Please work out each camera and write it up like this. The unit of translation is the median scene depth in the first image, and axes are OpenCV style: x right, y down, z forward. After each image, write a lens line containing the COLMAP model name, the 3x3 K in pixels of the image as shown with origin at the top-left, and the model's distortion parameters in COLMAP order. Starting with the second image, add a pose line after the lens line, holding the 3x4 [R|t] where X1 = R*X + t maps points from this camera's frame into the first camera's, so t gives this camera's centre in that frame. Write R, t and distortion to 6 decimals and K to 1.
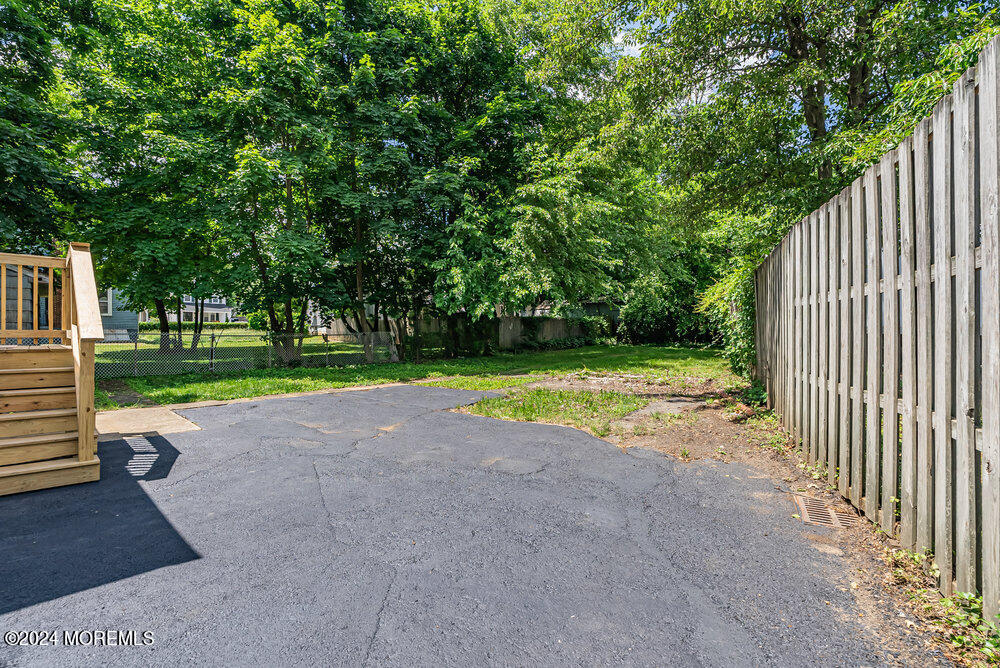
lens RADIAL K [[448.0, 0, 505.4], [0, 448.0, 337.8], [0, 0, 1]] dist [0.002646, 0.000025]
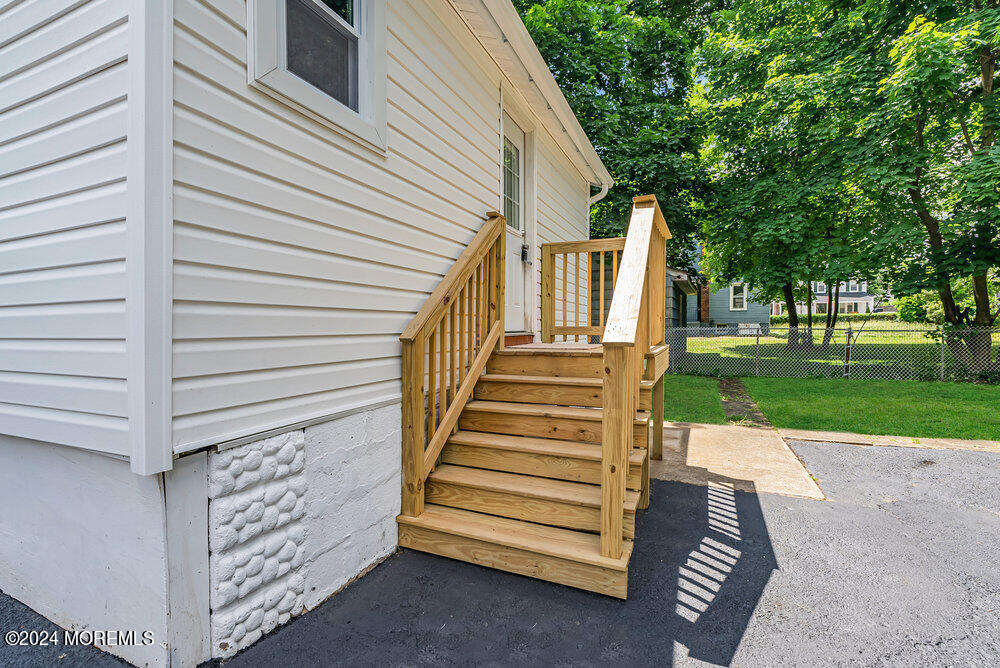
lens RADIAL K [[448.0, 0, 505.4], [0, 448.0, 337.8], [0, 0, 1]] dist [0.002646, 0.000025]
pose [[0.331902, 0.016960, -0.943161, -0.095779], [-0.002602, 0.999851, 0.017064, -0.002480], [0.943310, -0.003210, 0.331897, 0.147611]]
